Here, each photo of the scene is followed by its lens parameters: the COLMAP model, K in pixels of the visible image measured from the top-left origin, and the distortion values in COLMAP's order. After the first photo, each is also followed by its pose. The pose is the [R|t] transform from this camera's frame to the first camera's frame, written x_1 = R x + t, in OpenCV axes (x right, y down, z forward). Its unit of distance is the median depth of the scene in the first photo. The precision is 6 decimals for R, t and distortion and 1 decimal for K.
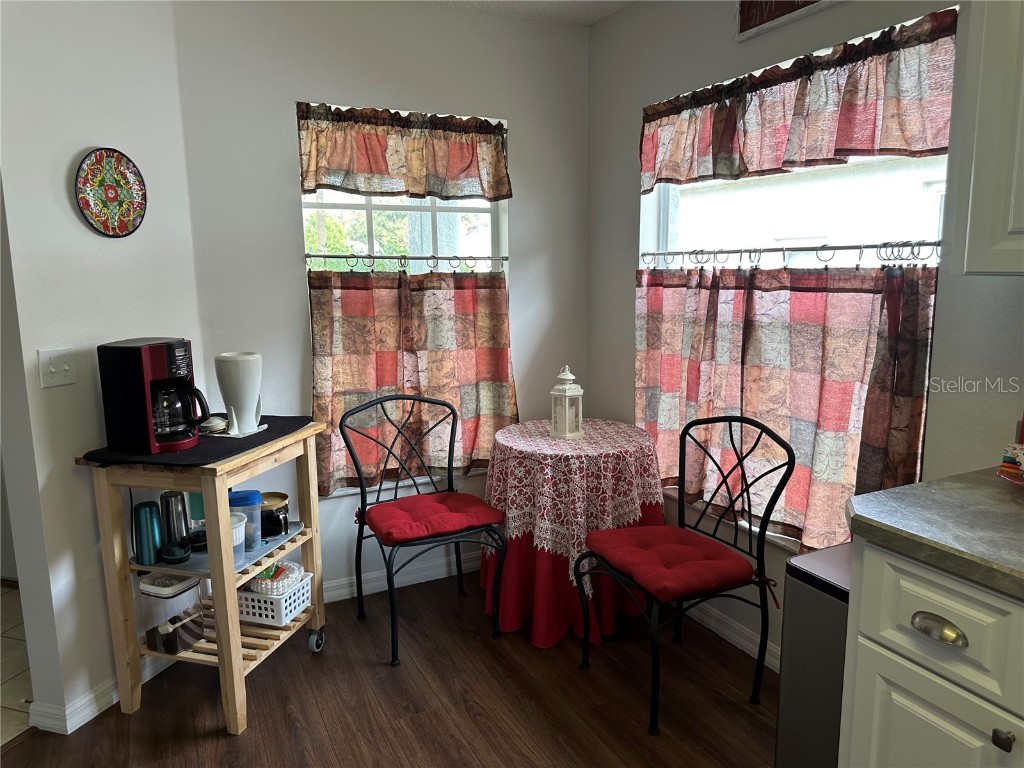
lens RADIAL K [[724.0, 0, 509.8], [0, 724.0, 383.2], [0, 0, 1]] dist [0.068274, -0.079602]
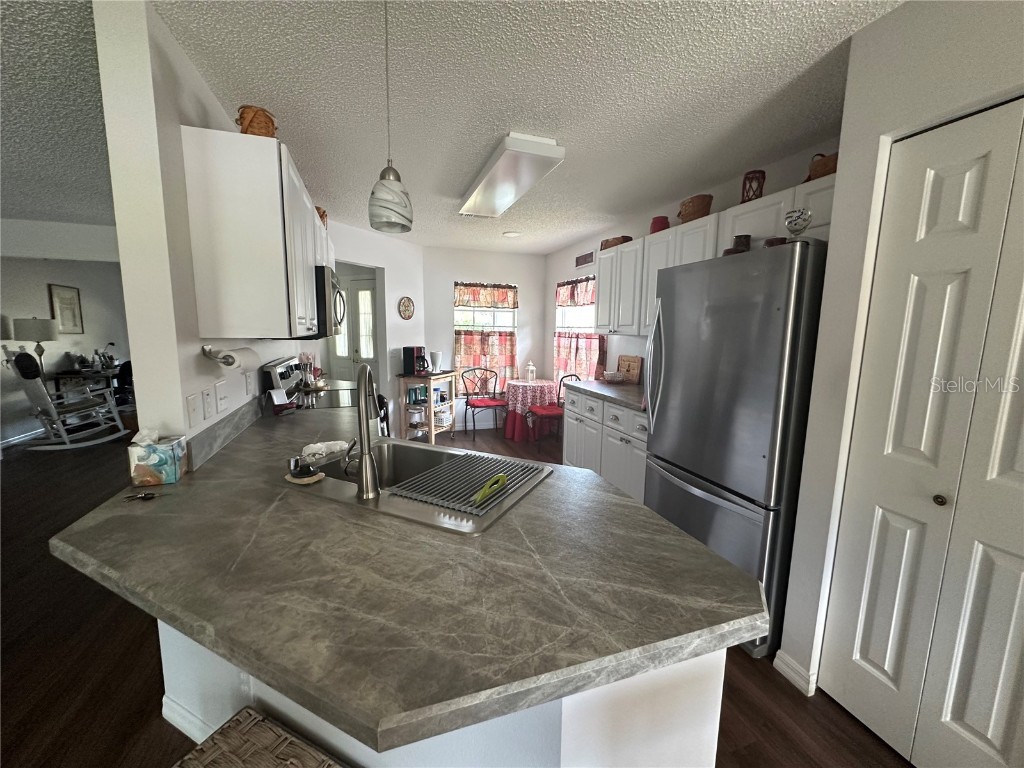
lens RADIAL K [[412.3, 0, 504.6], [0, 412.3, 387.8], [0, 0, 1]] dist [-0.000671, 0.000806]
pose [[0.990080, 0.044084, -0.133411, 0.222795], [-0.046644, 0.998781, -0.016124, 0.138159], [0.132537, 0.022187, 0.990930, -0.875632]]
